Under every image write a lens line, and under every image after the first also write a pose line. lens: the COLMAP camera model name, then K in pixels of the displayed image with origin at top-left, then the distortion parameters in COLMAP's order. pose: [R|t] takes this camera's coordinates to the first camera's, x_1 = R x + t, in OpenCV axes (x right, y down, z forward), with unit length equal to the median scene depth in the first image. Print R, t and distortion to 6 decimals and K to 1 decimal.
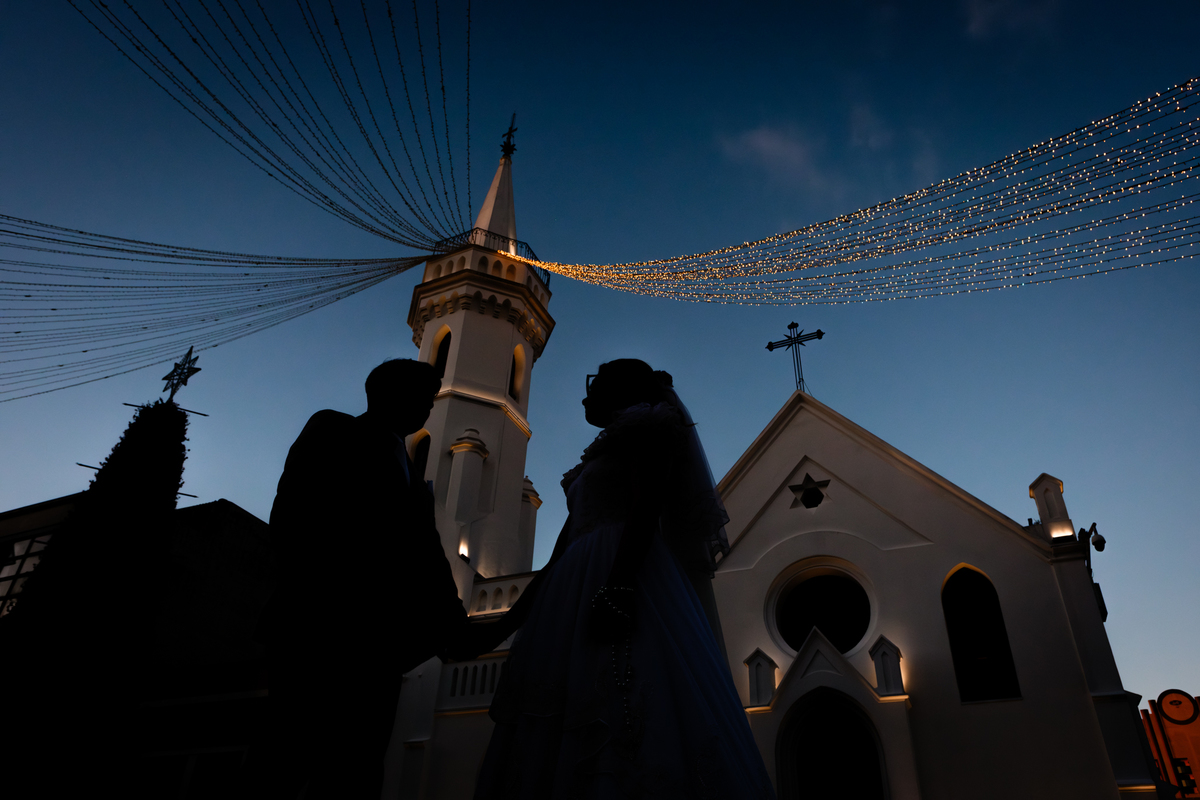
lens RADIAL K [[838.4, 0, 600.0], [0, 838.4, 400.0], [0, 0, 1]] dist [-0.016548, -0.001108]
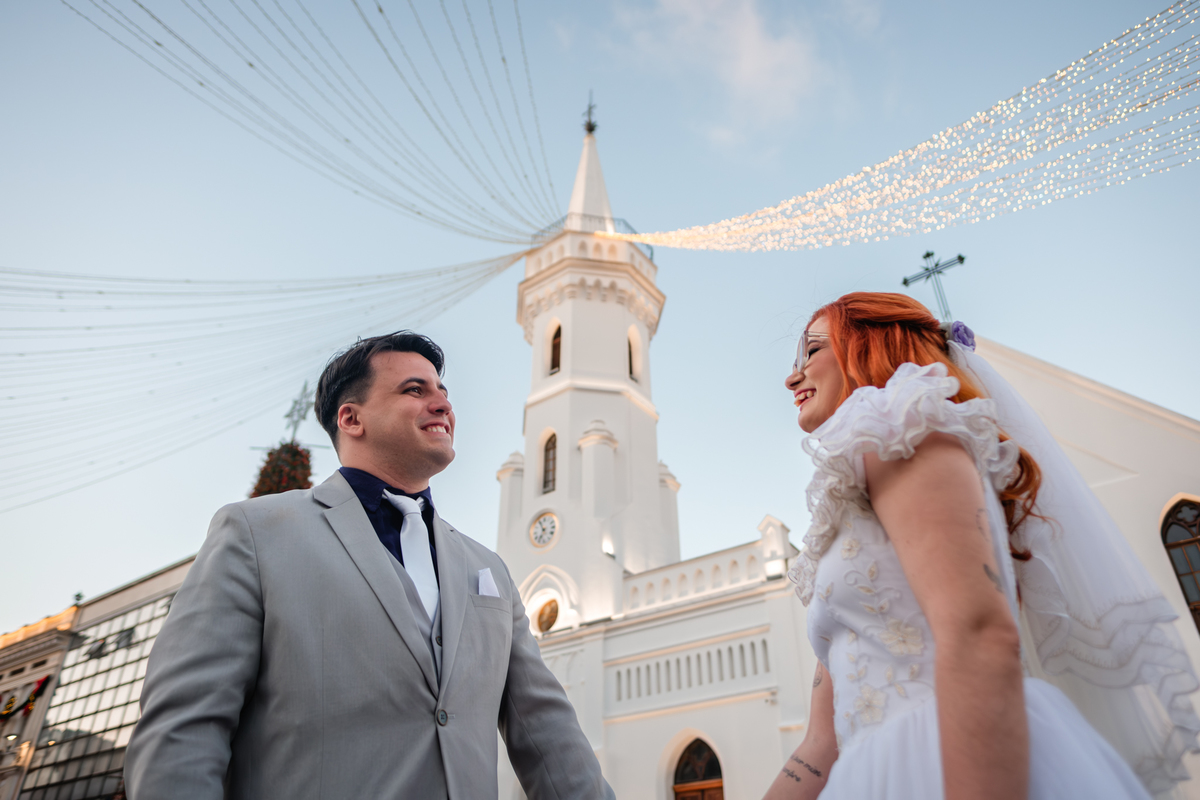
lens RADIAL K [[838.4, 0, 600.0], [0, 838.4, 400.0], [0, 0, 1]] dist [-0.016548, -0.001108]
pose [[0.977511, -0.149488, -0.148748, -0.003074], [0.153679, 0.987974, 0.017027, -0.004122], [0.144414, -0.039503, 0.988729, 0.049433]]
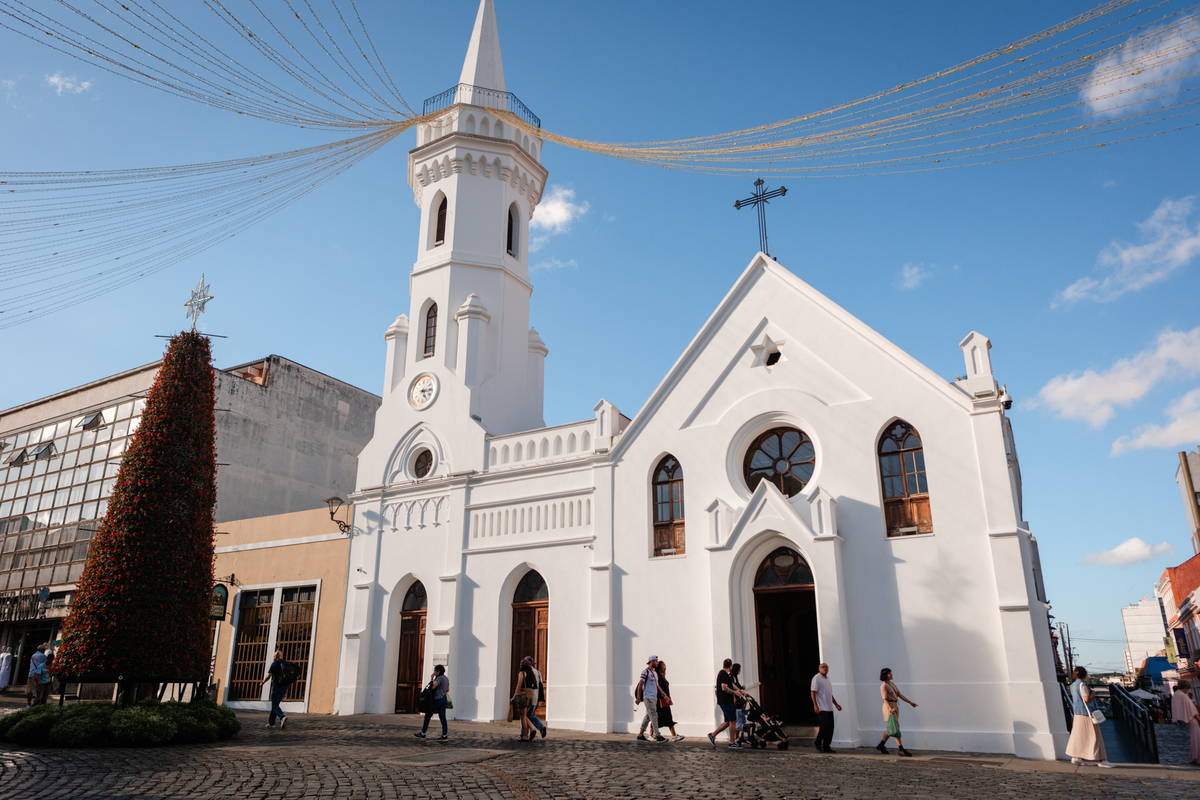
lens RADIAL K [[838.4, 0, 600.0], [0, 838.4, 400.0], [0, 0, 1]] dist [-0.016548, -0.001108]
pose [[0.994030, -0.069030, -0.084490, 0.091127], [0.089167, 0.960251, 0.264515, -0.106390], [0.062872, -0.270469, 0.960673, -0.068149]]
